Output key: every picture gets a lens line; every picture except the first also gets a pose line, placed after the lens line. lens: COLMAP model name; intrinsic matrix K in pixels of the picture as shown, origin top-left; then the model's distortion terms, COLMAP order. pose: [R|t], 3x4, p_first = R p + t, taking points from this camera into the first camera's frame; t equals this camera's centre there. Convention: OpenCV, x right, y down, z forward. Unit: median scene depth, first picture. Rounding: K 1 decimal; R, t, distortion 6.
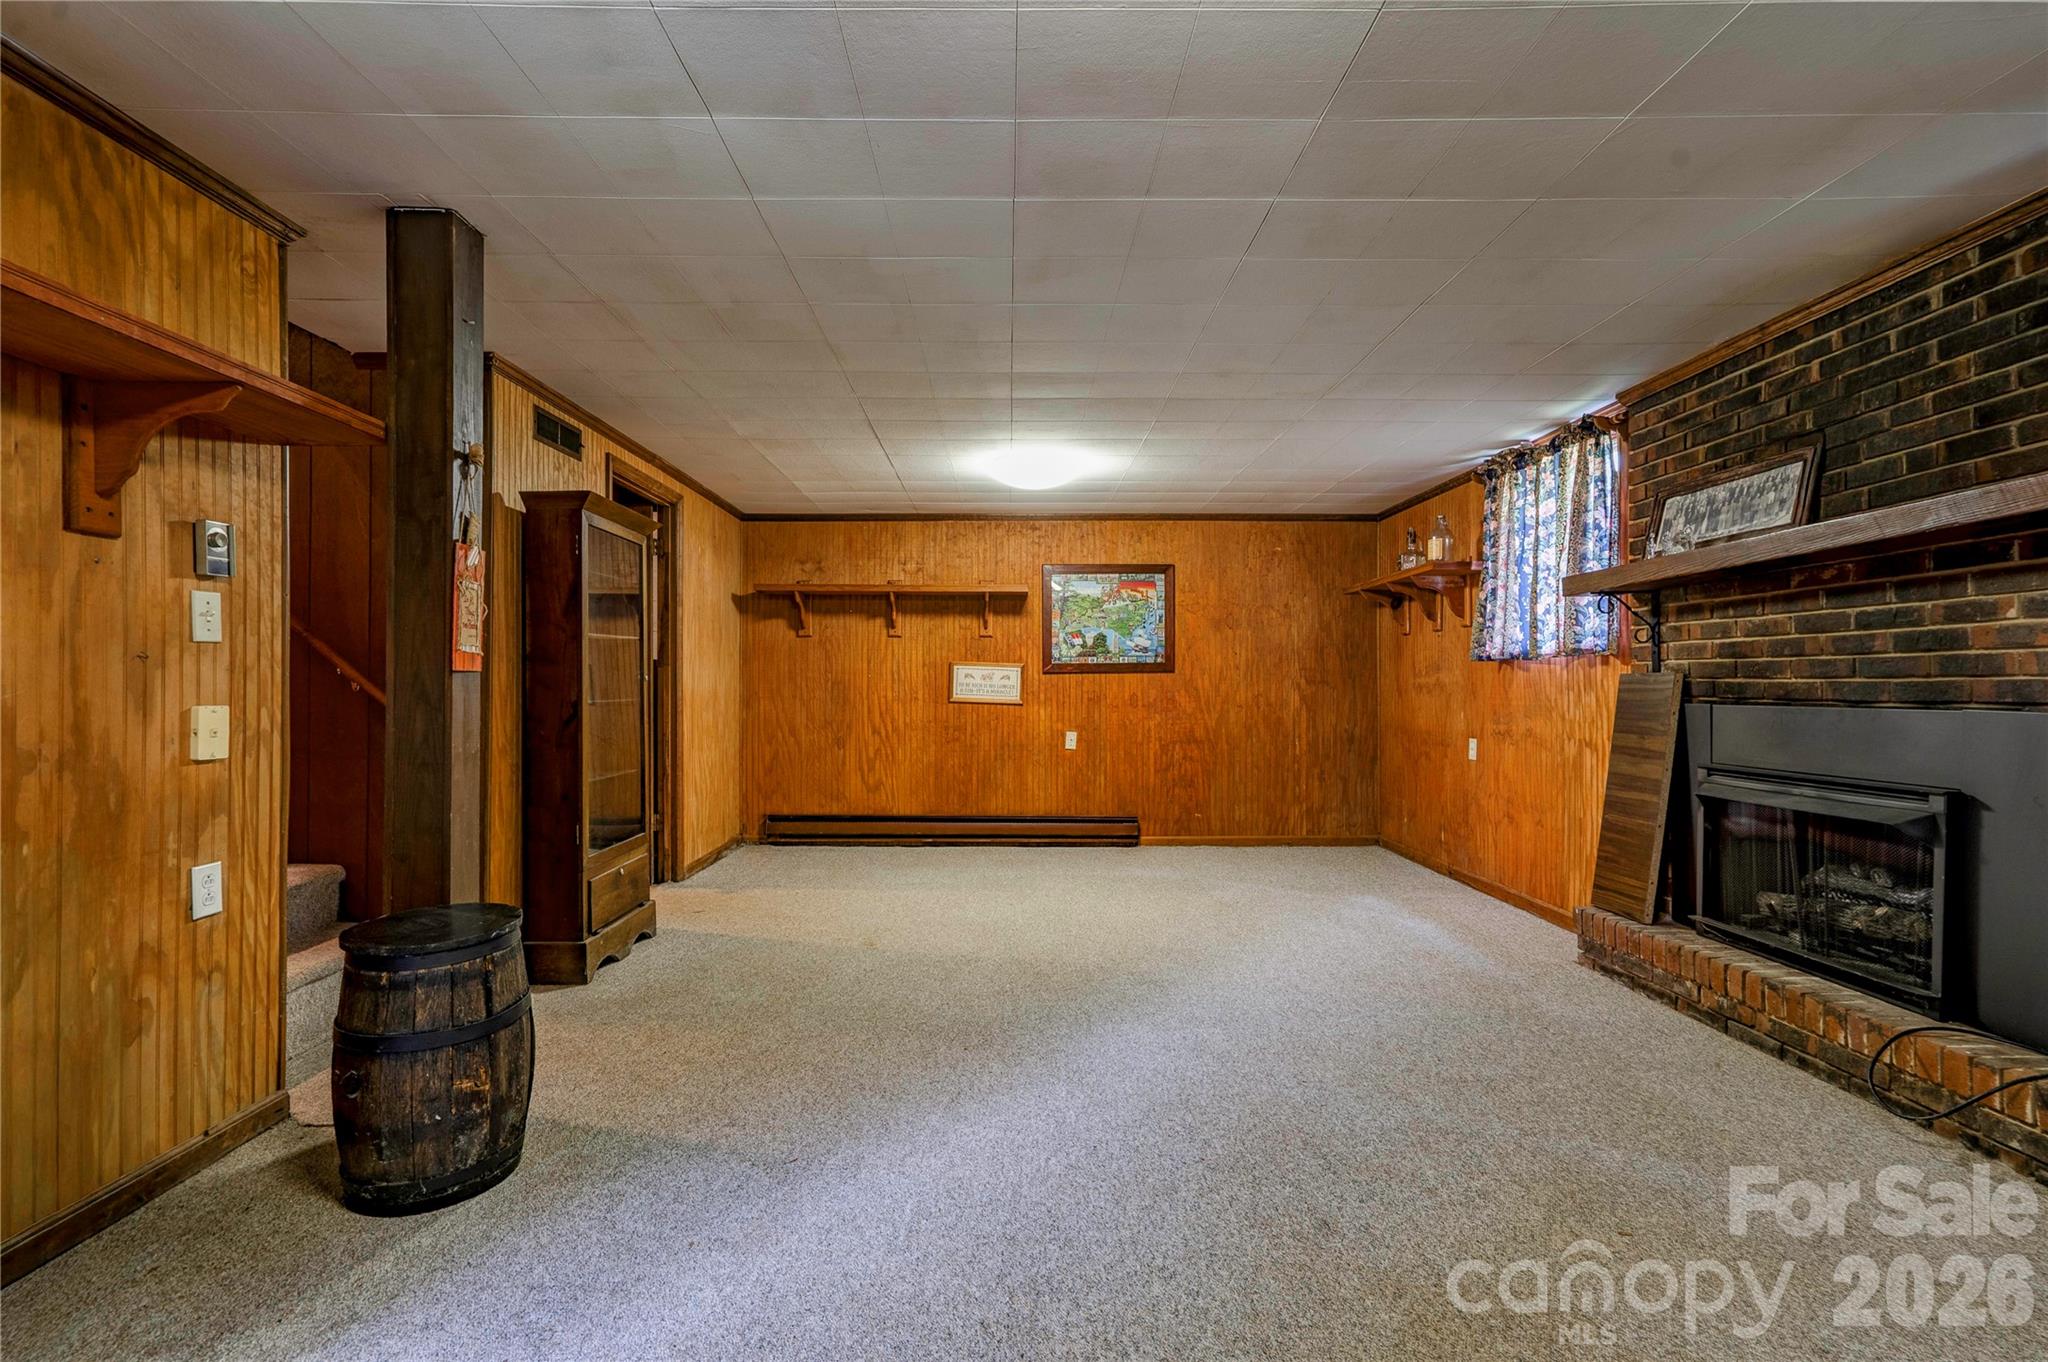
lens RADIAL K [[929.9, 0, 1010.9], [0, 929.9, 674.1], [0, 0, 1]] dist [-0.002320, 0.000268]
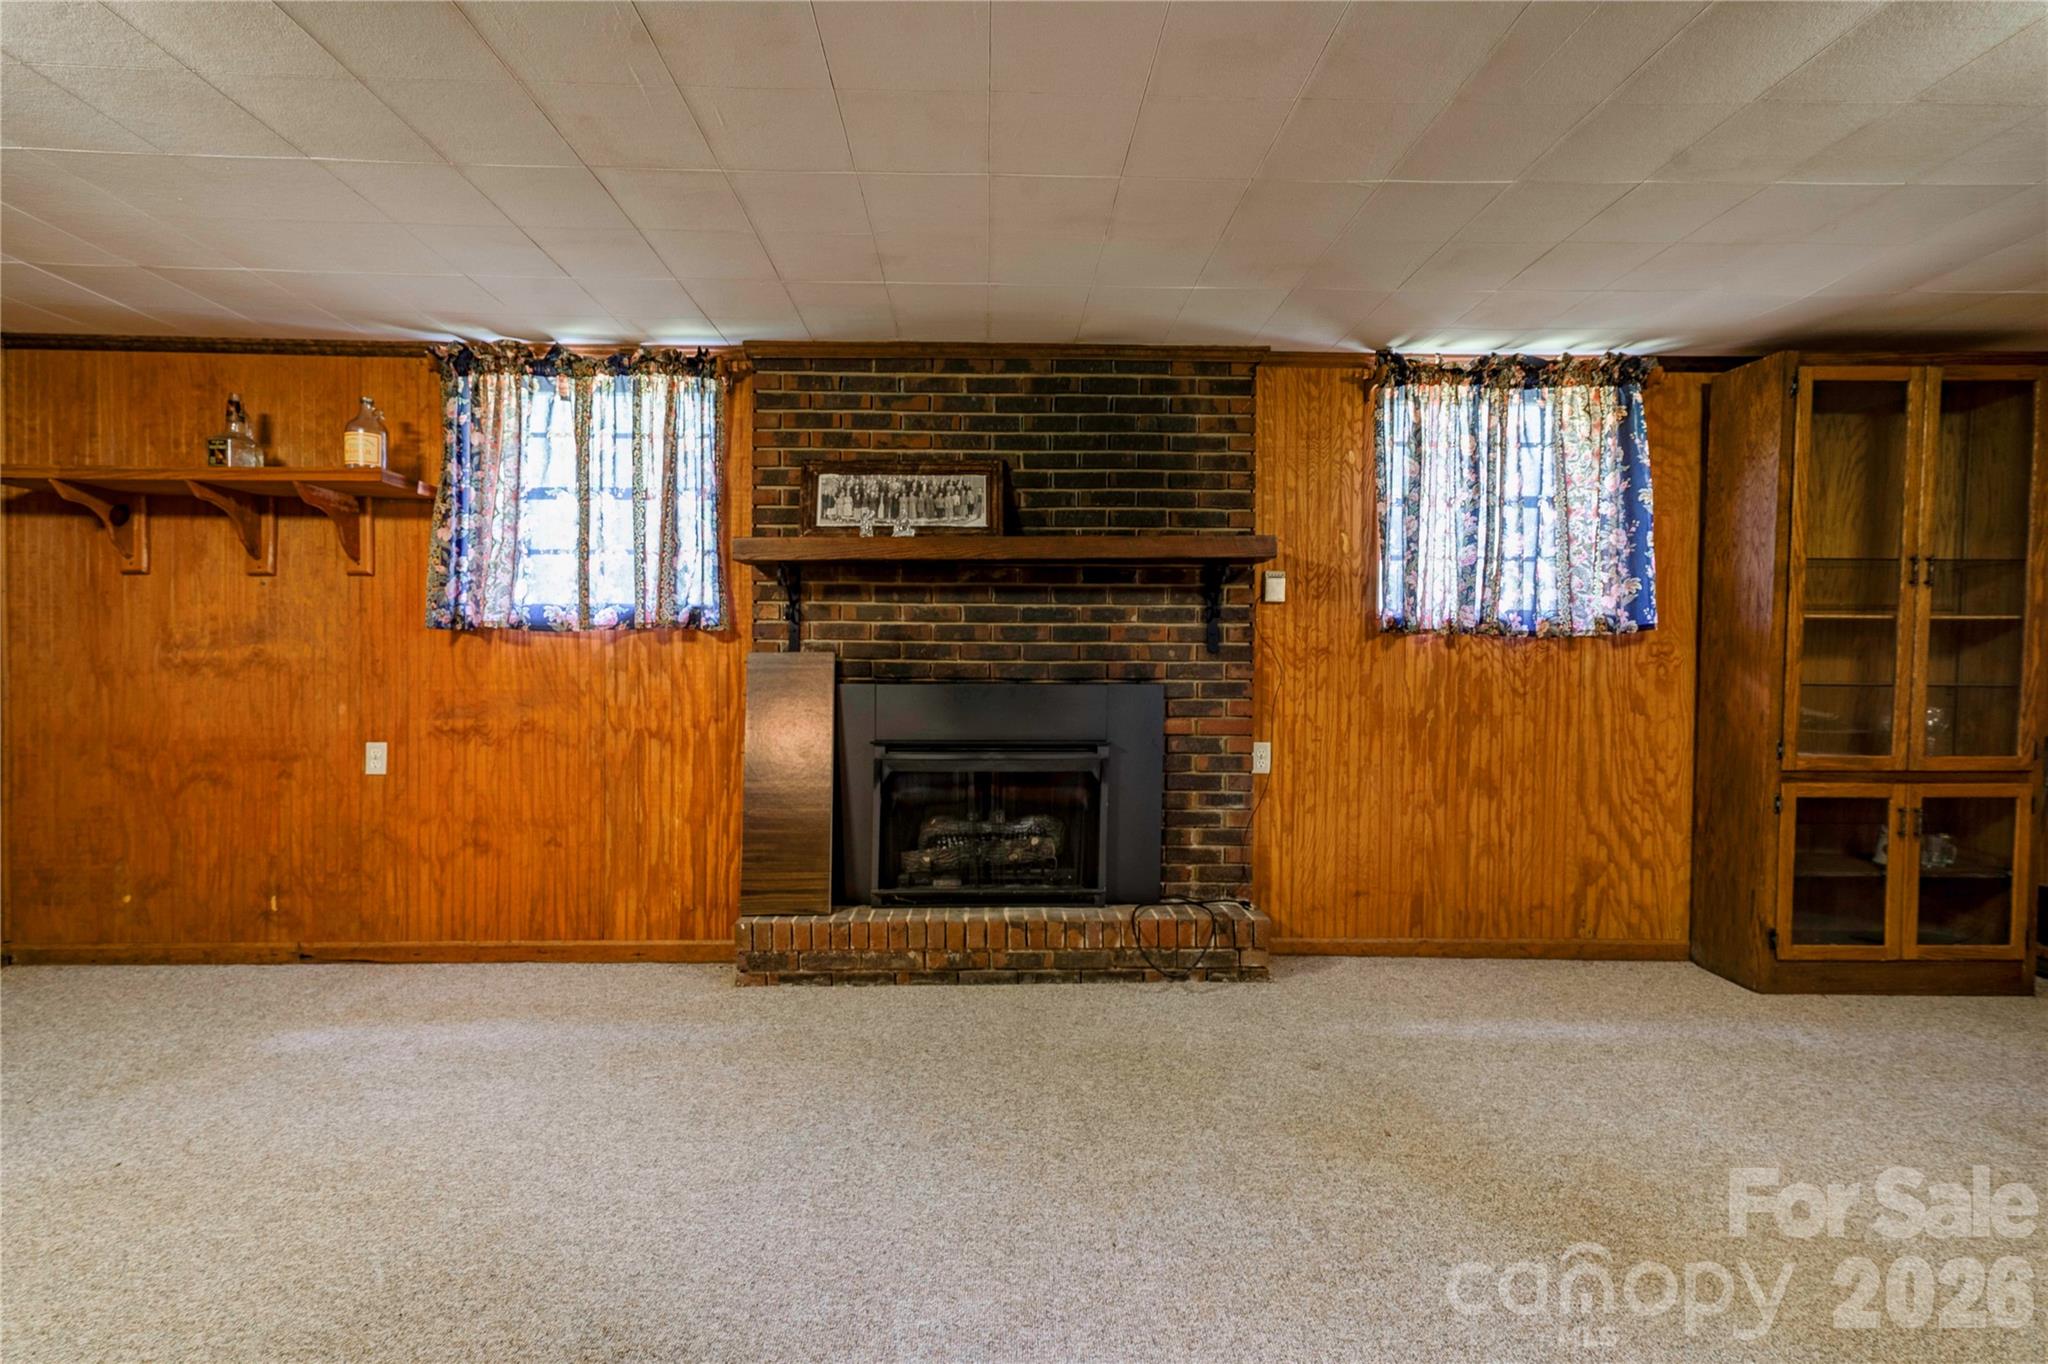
lens RADIAL K [[929.9, 0, 1010.9], [0, 929.9, 675.1], [0, 0, 1]] dist [-0.002320, 0.000268]
pose [[-0.023966, -0.012733, 0.999632, -0.308773], [-0.016542, 0.999787, 0.012339, 0.007821], [-0.999576, -0.016240, -0.024172, 0.930456]]
